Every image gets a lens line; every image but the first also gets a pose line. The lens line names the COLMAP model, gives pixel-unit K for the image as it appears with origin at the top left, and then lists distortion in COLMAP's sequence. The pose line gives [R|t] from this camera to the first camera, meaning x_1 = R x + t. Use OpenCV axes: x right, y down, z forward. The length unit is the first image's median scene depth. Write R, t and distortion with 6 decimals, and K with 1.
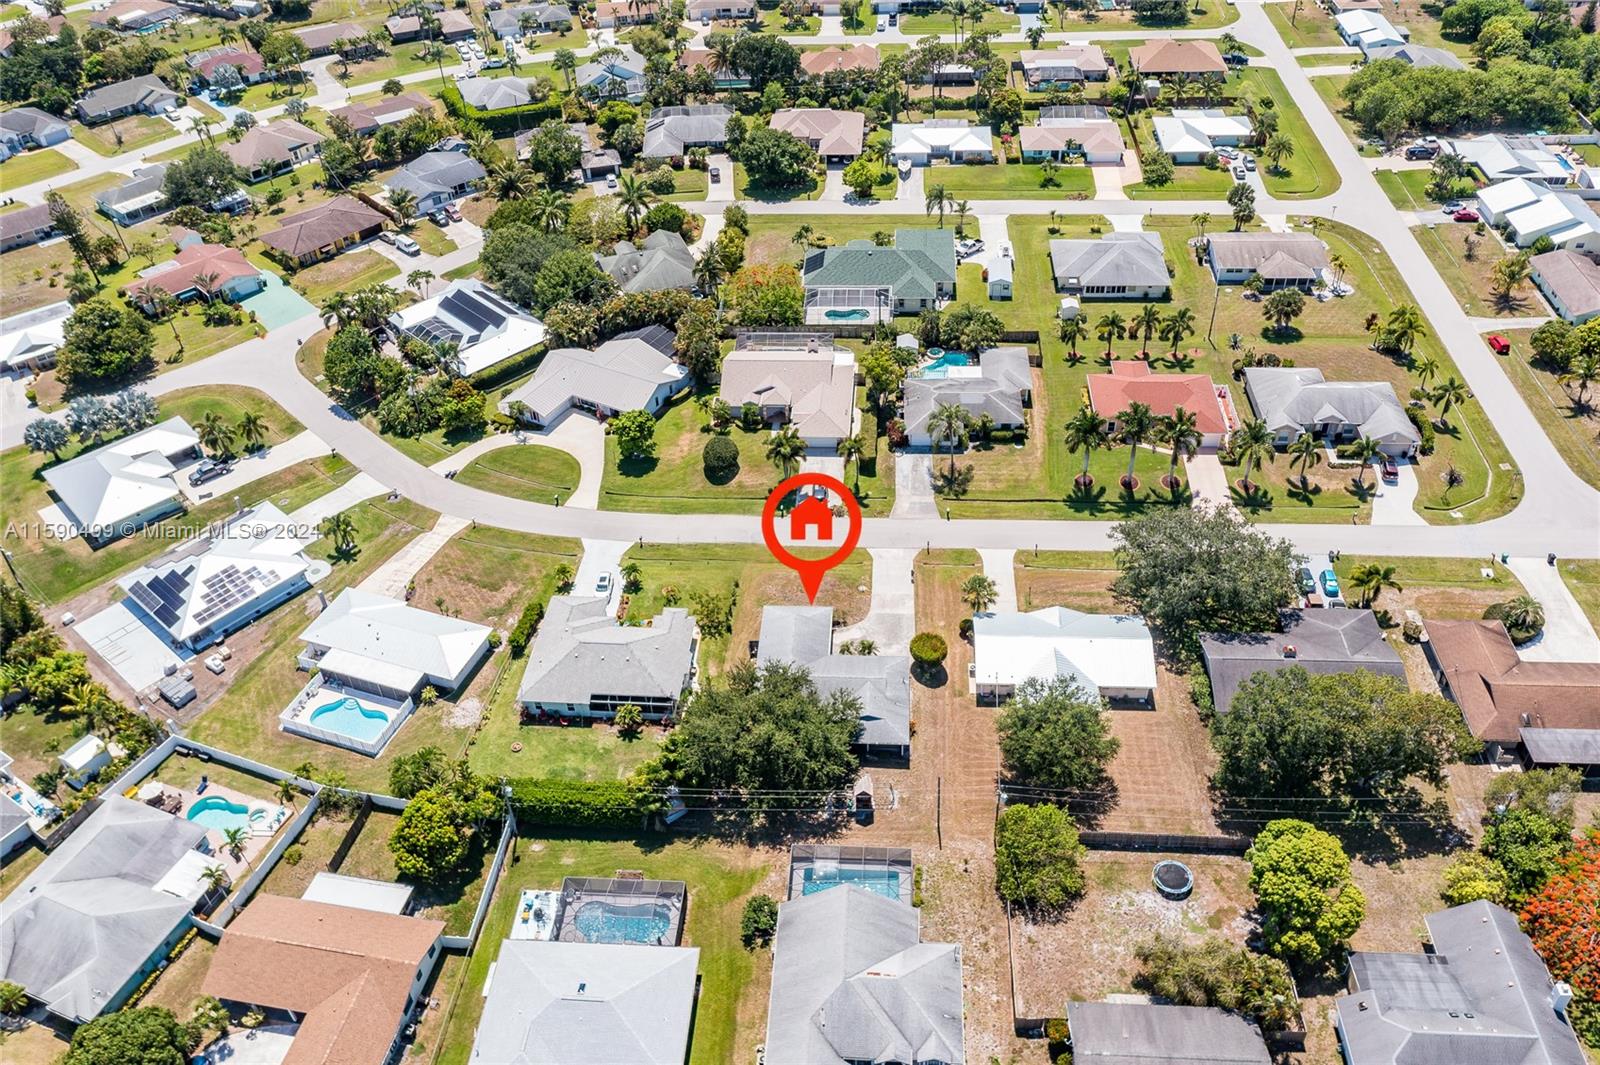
lens RADIAL K [[1271.5, 0, 797.4], [0, 1271.5, 553.9], [0, 0, 1]] dist [0.001449, 0.000704]
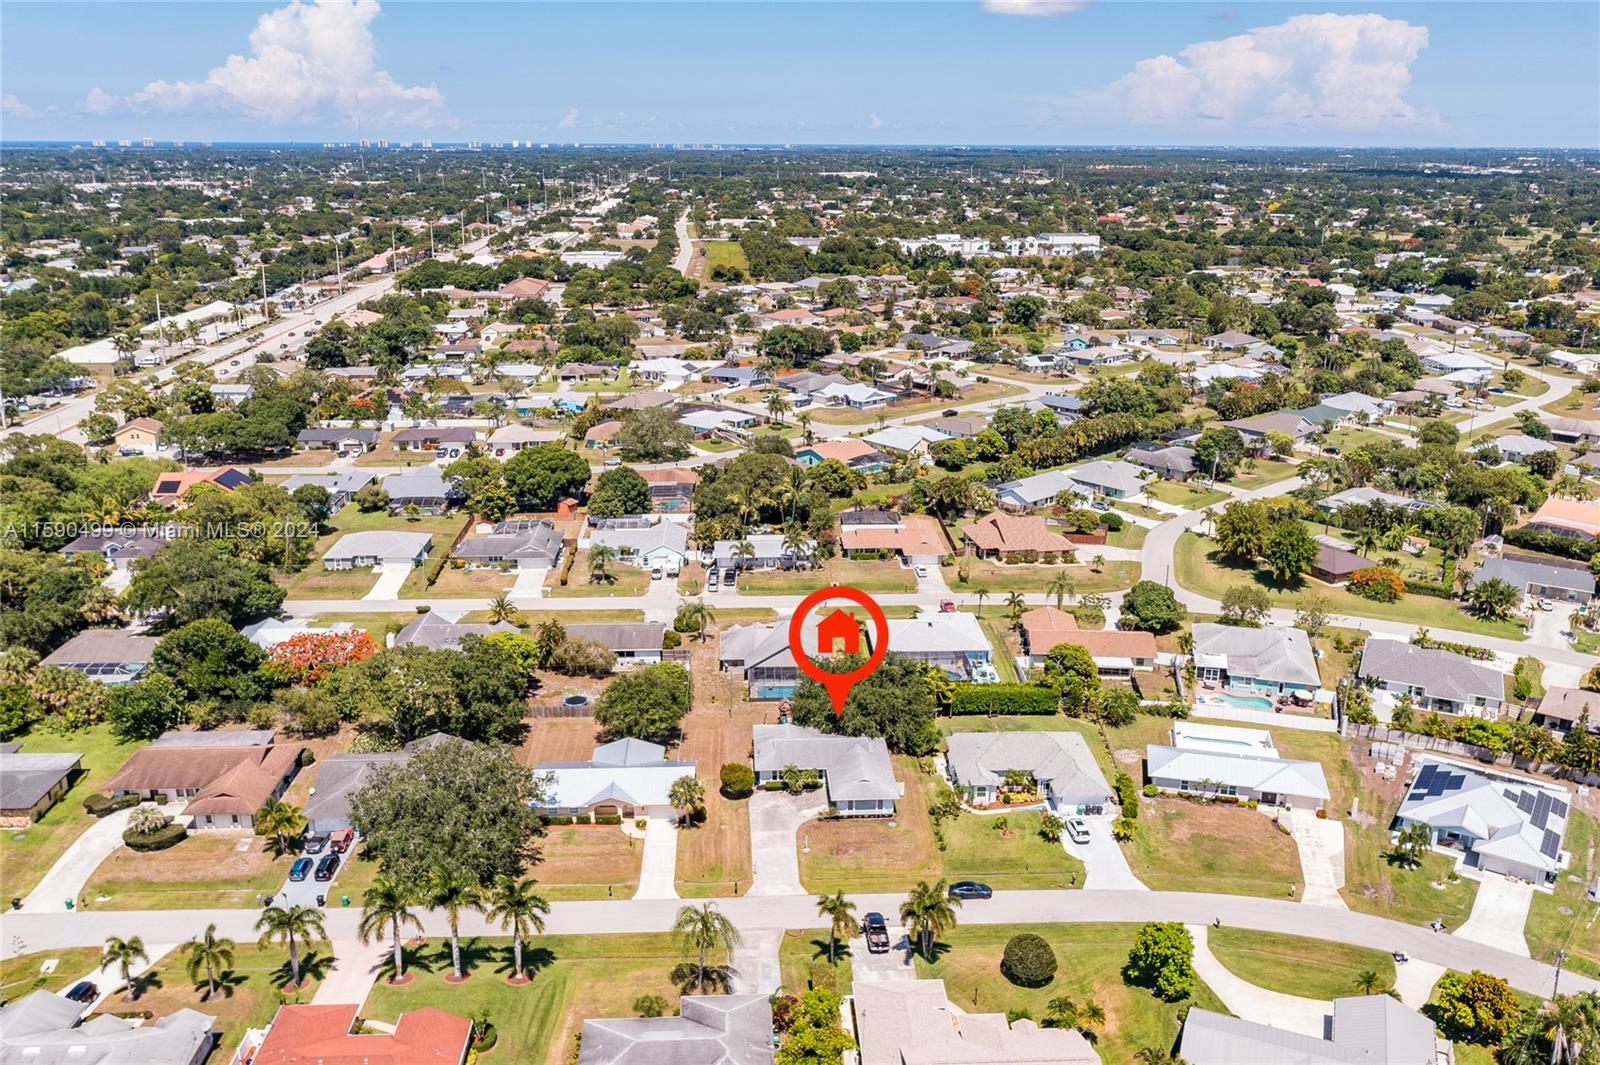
lens RADIAL K [[1271.5, 0, 797.4], [0, 1271.5, 553.9], [0, 0, 1]] dist [0.001449, 0.000704]
pose [[-0.992743, 0.068008, -0.099178, 0.115455], [-0.048307, 0.529733, 0.846788, -0.747851], [0.110126, 0.845434, -0.522603, 1.109347]]
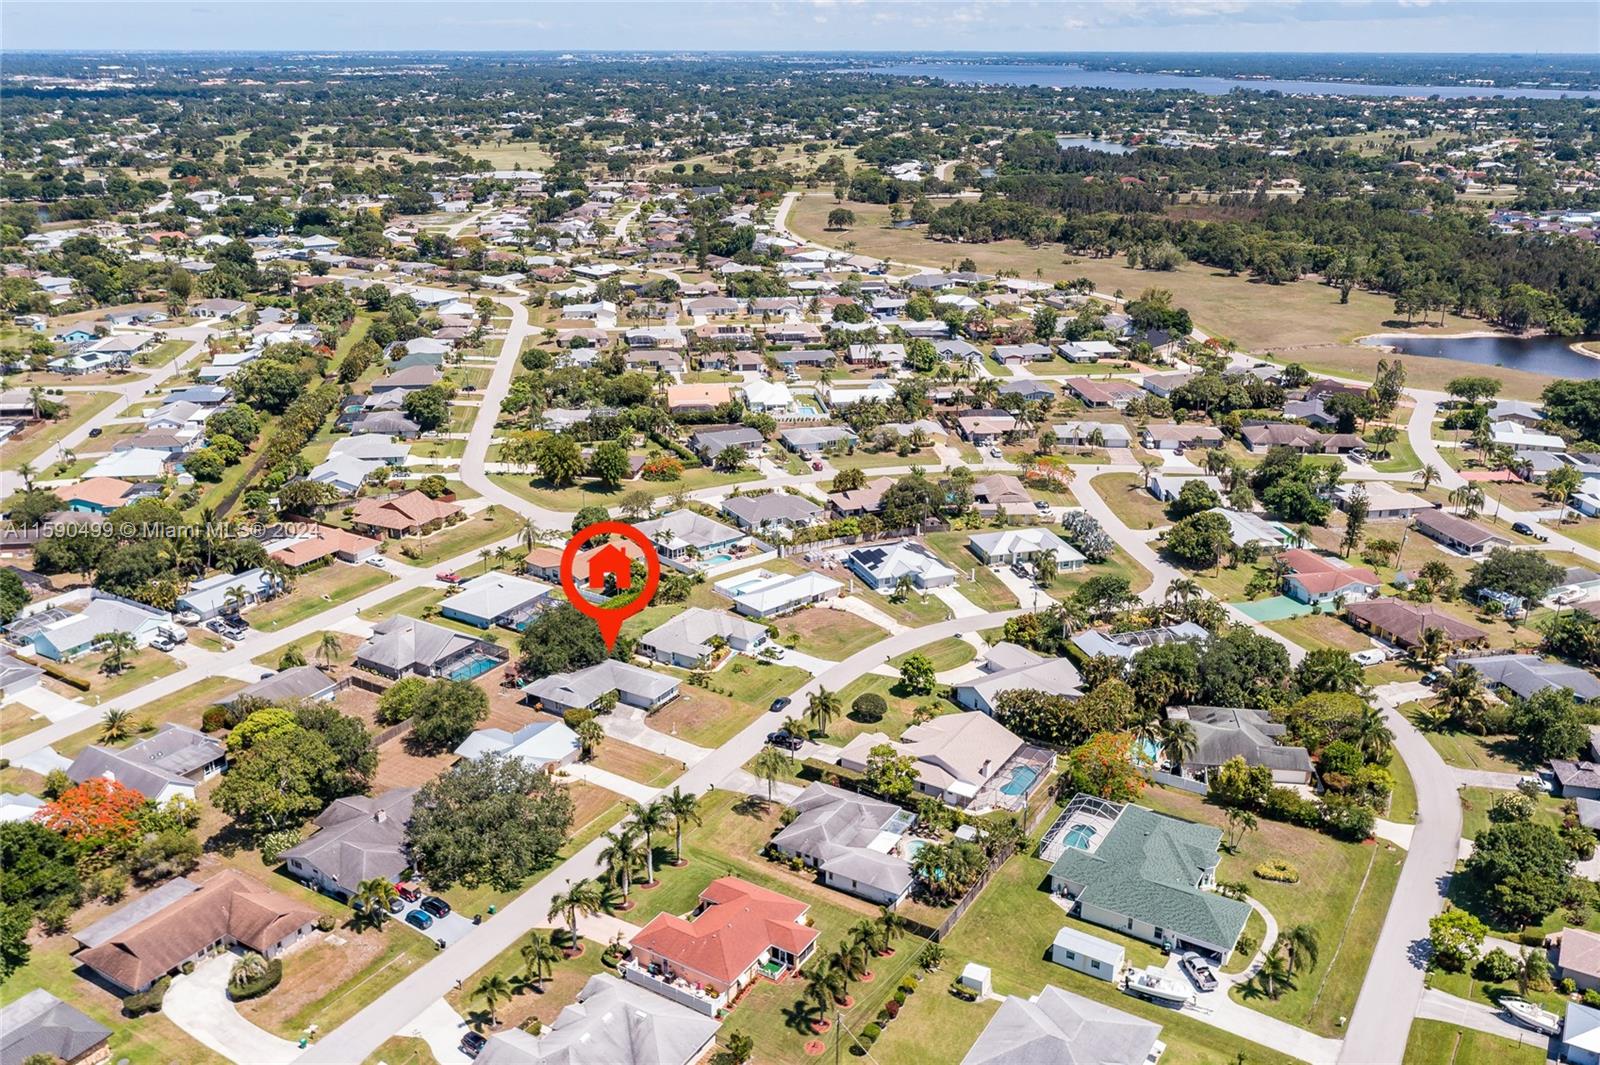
lens RADIAL K [[1338.6, 0, 800.0], [0, 1338.6, 532.5], [0, 0, 1]] dist [-0.001783, -0.002115]
pose [[-0.462517, 0.336135, -0.820422, 0.889368], [-0.558255, 0.608471, 0.564016, -0.800625], [0.688788, 0.718871, -0.093779, 0.910876]]
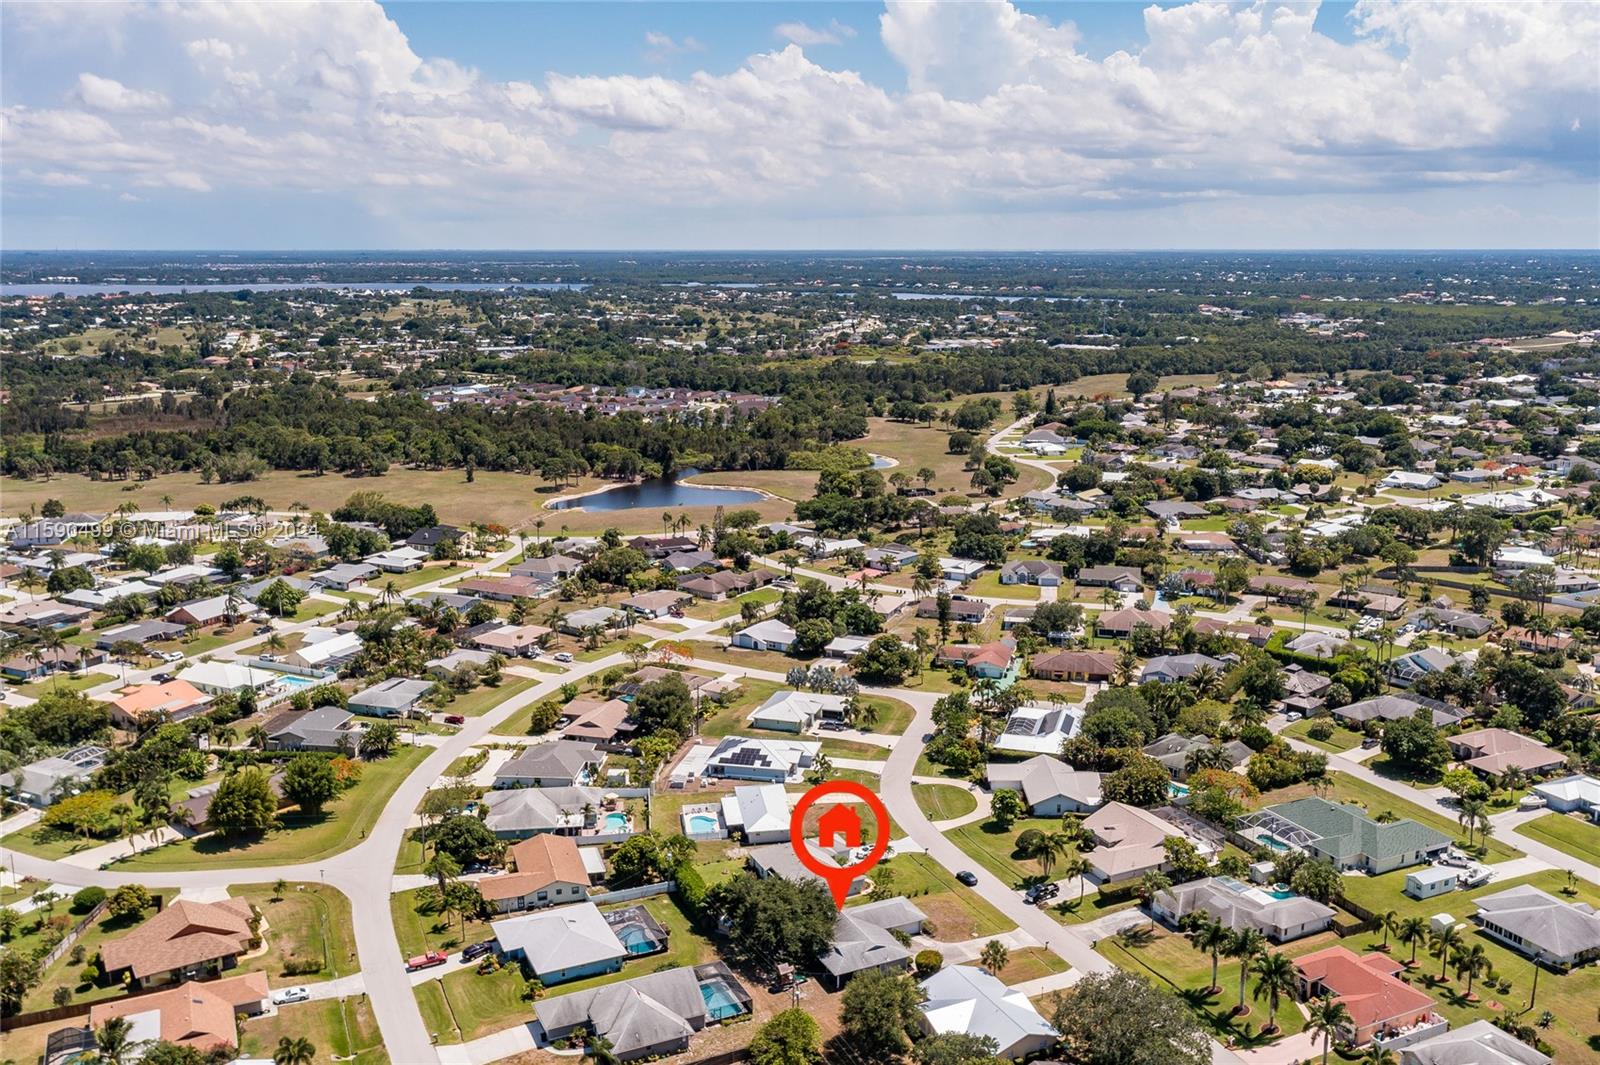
lens RADIAL K [[1365.5, 0, 811.3], [0, 1365.5, 533.0], [0, 0, 1]] dist [0.000476, 0.015139]
pose [[0.492458, 0.215048, -0.843350, 0.888196], [-0.572505, 0.809882, -0.127789, -0.025796], [0.655533, 0.545753, 0.521949, -0.039265]]
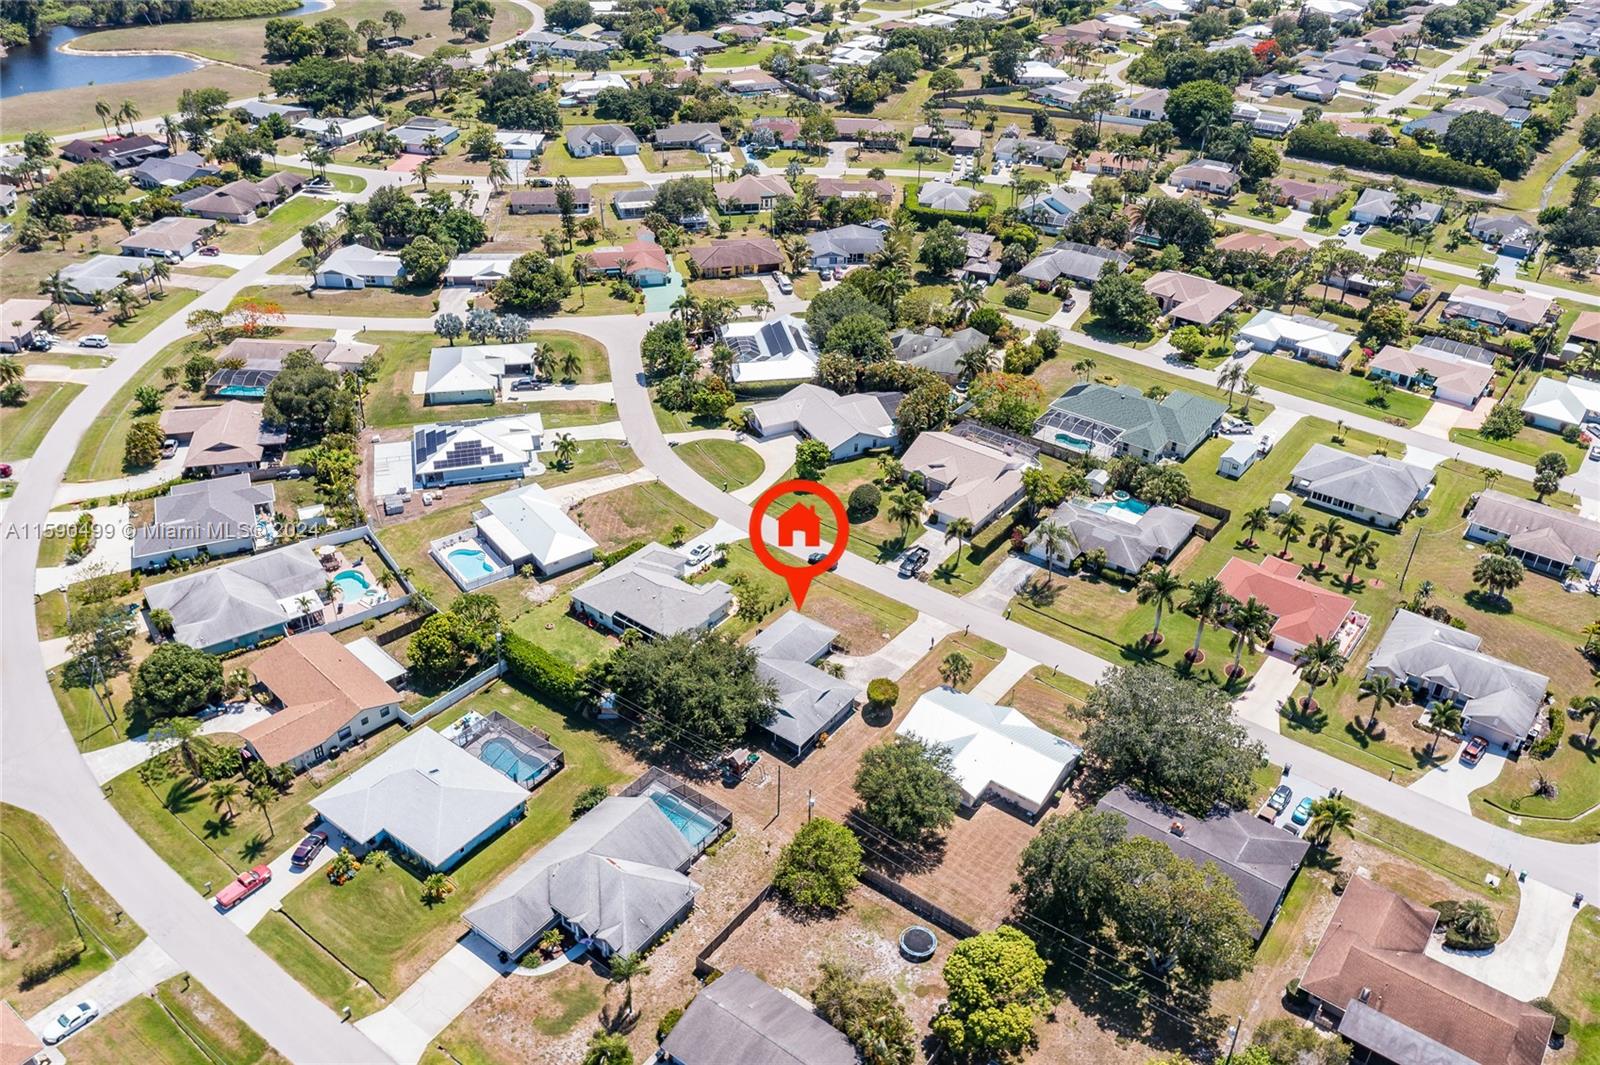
lens RADIAL K [[1268.2, 0, 780.4], [0, 1268.2, 531.9], [0, 0, 1]] dist [0.003136, 0.000226]
pose [[0.834514, 0.342539, -0.431572, 0.358011], [-0.392929, 0.919069, -0.030327, 0.011530], [0.386256, 0.194885, 0.901569, -0.042722]]
